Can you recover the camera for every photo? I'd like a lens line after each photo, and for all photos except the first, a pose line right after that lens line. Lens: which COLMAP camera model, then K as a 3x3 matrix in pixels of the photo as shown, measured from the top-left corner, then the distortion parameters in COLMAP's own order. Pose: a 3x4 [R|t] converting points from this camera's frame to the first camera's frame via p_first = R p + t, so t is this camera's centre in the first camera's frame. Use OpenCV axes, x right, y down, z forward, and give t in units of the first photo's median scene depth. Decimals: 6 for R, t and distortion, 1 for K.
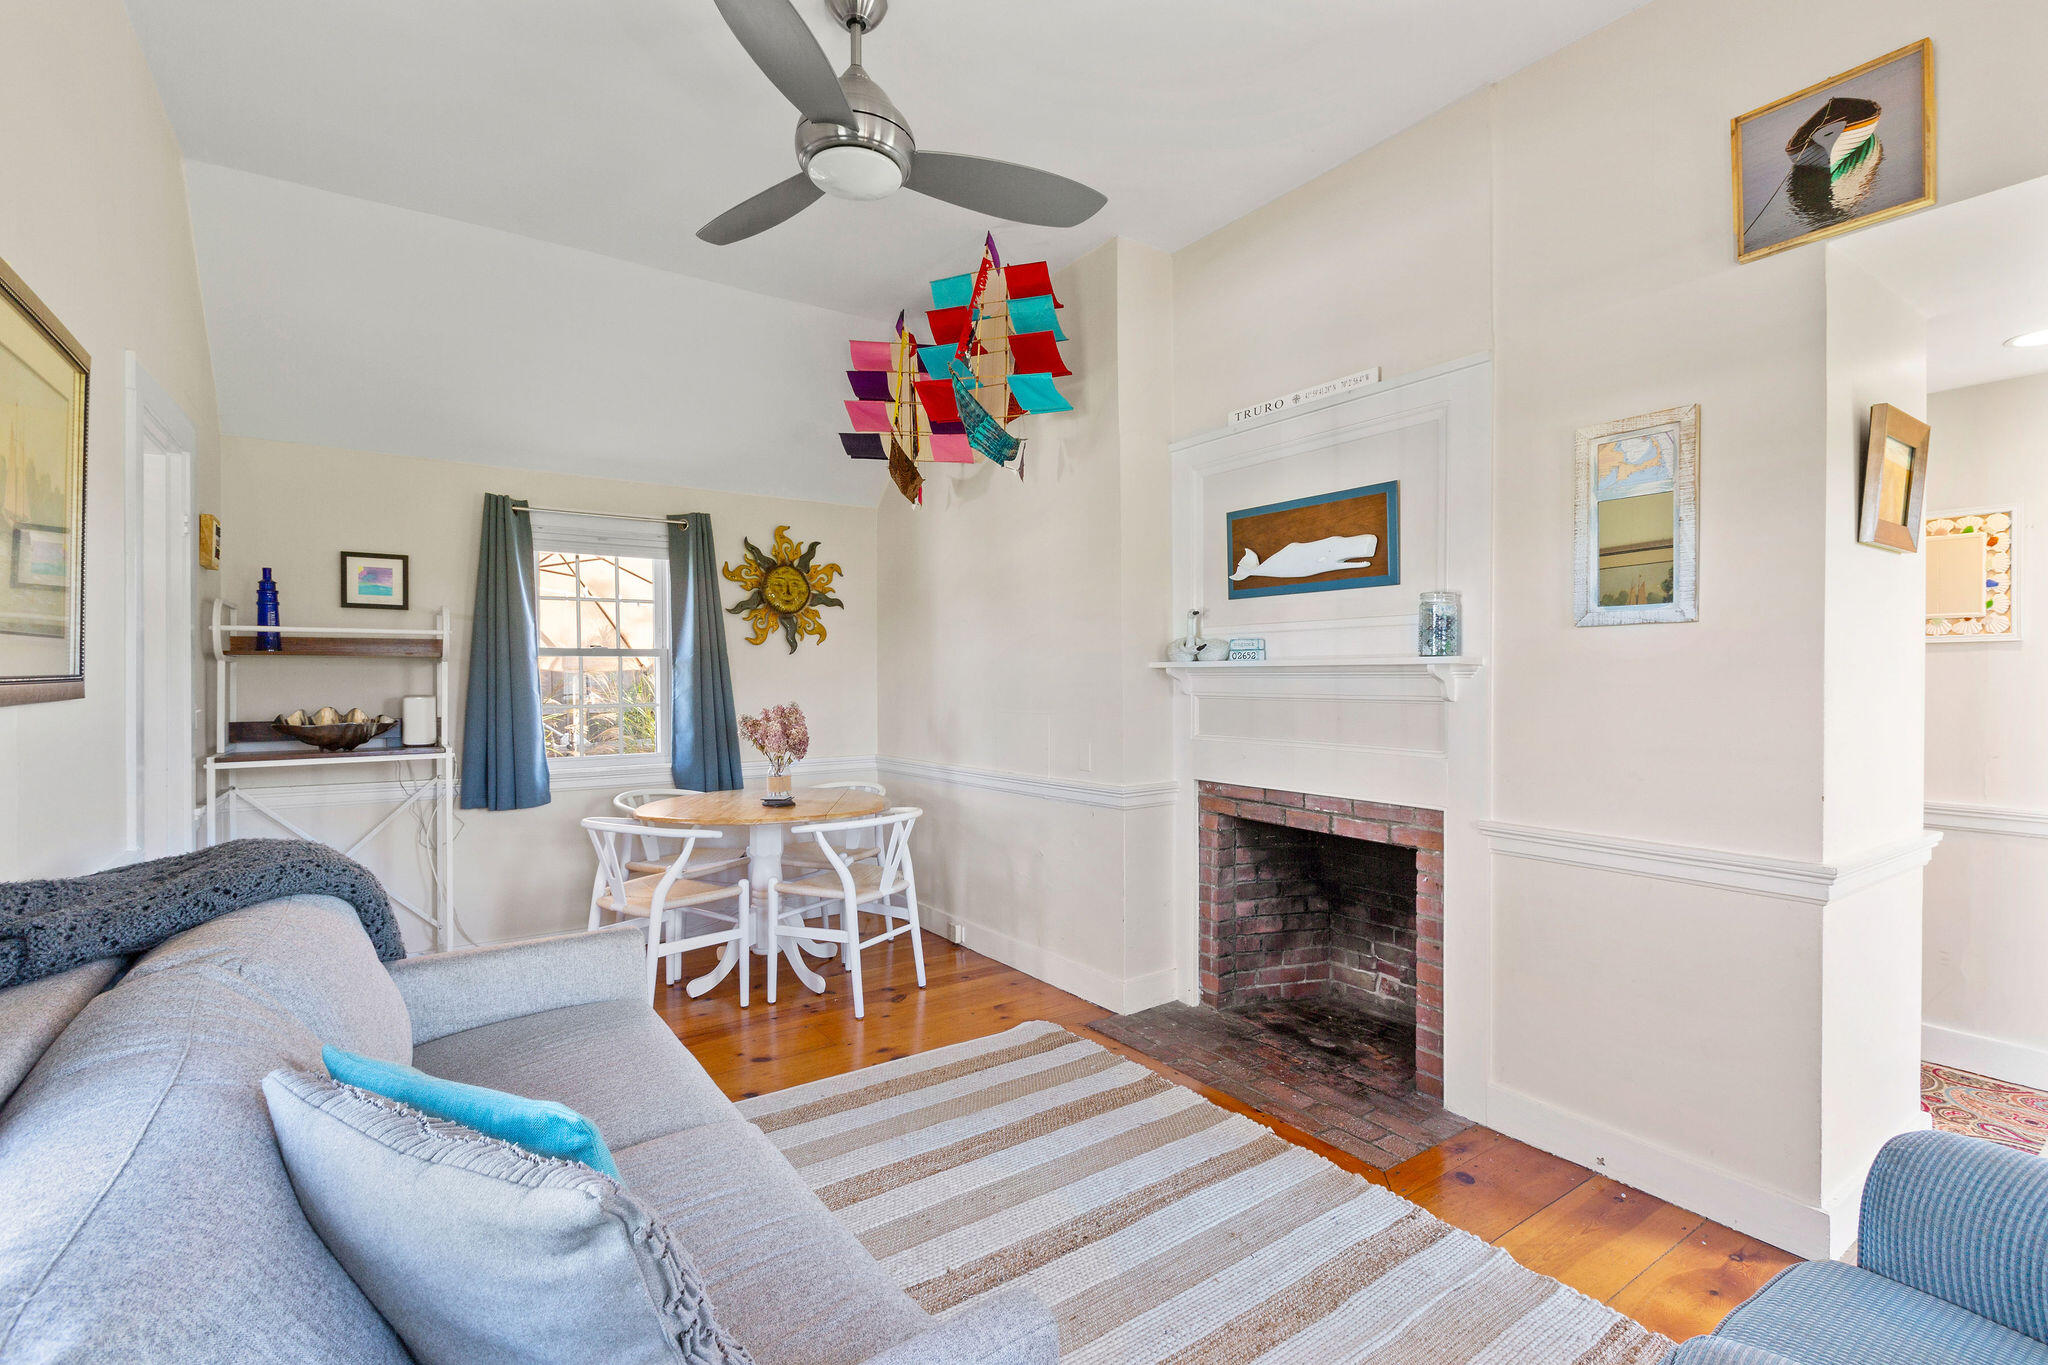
lens RADIAL K [[921.0, 0, 992.0], [0, 921.0, 681.4], [0, 0, 1]] dist [0.010384, -0.000724]
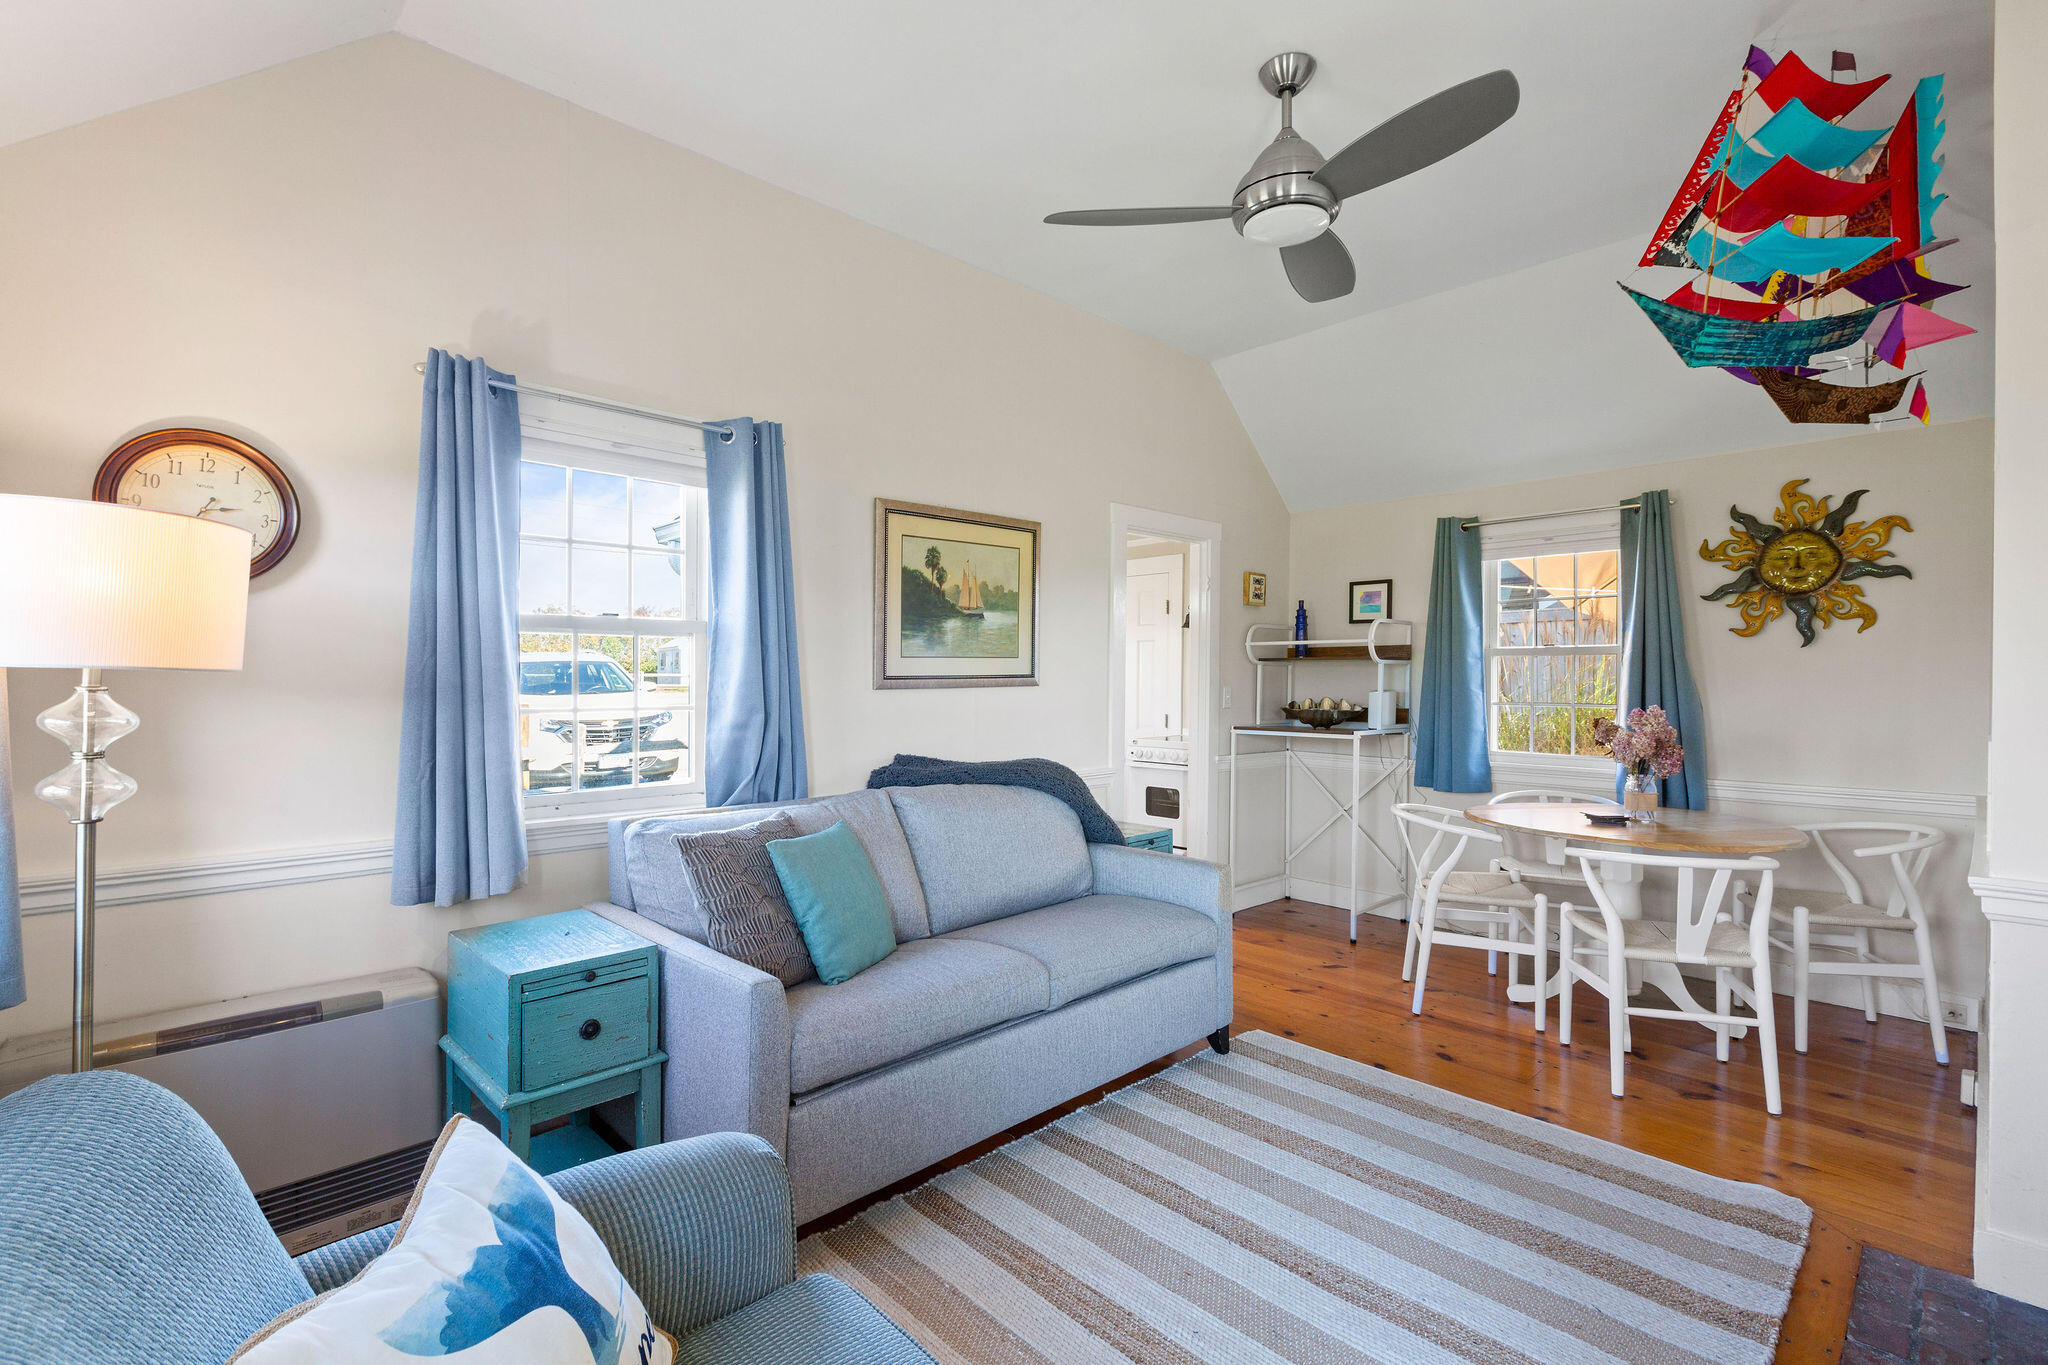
lens RADIAL K [[921.0, 0, 1021.9], [0, 921.0, 682.5], [0, 0, 1]] dist [0.010384, -0.000724]
pose [[0.178600, 0.013790, -0.983825, 0.544738], [-0.002851, 0.999905, 0.013498, -0.011658], [0.983918, 0.000394, 0.178622, 0.297925]]
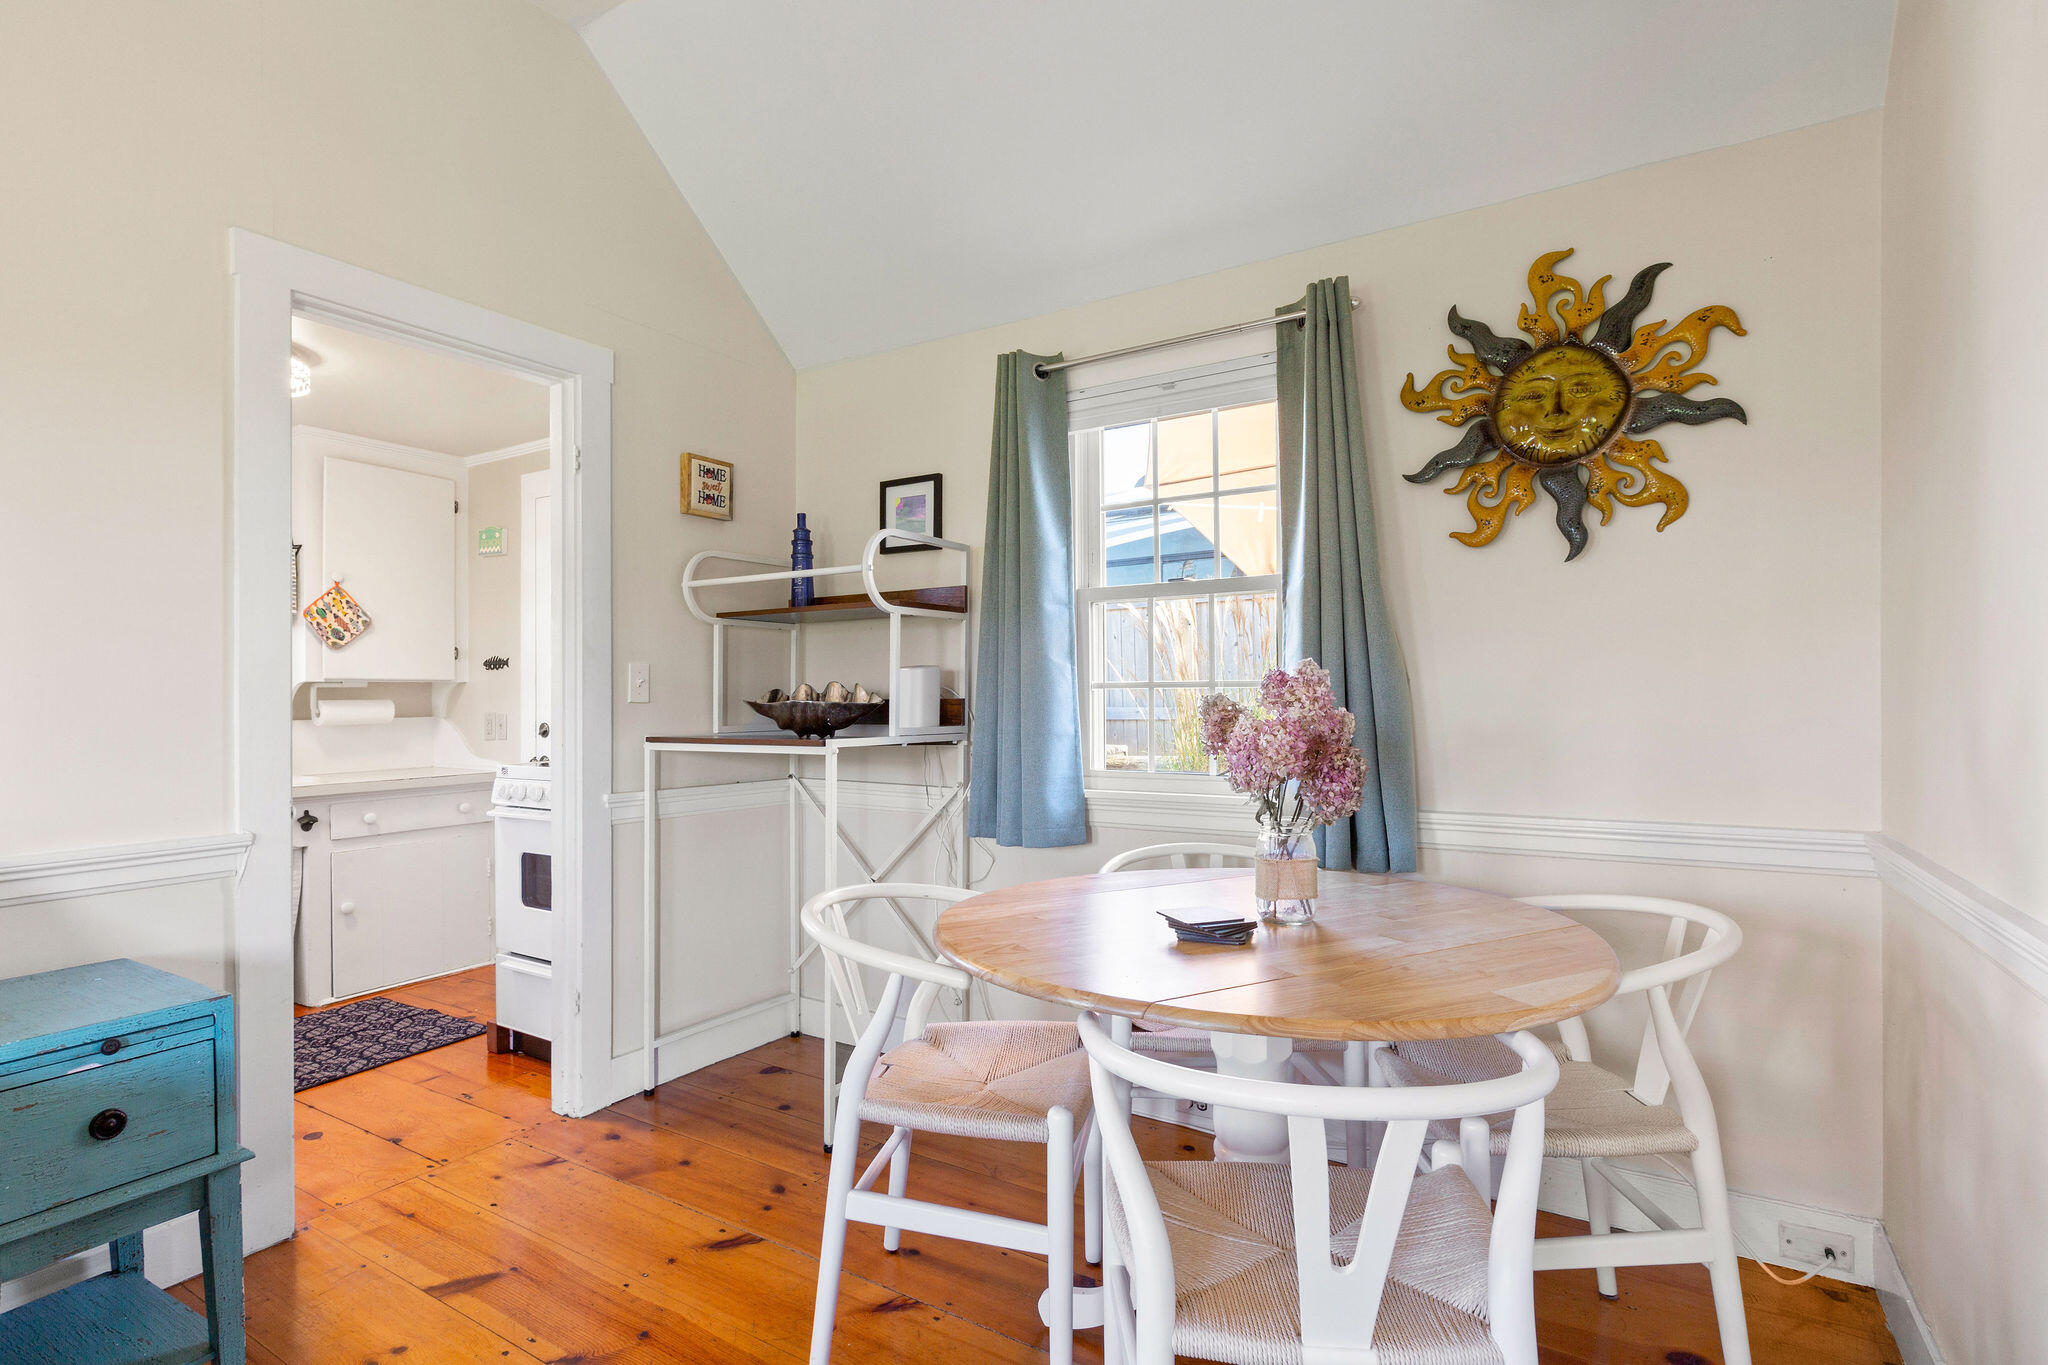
lens RADIAL K [[1008.4, 0, 1011.9], [0, 1008.4, 689.6], [0, 0, 1]] dist [0.005713, 0.002575]
pose [[0.410471, 0.000774, -0.911873, 0.112751], [0.005421, 0.999980, 0.003289, 0.031496], [0.911858, -0.006293, 0.410458, 0.770121]]
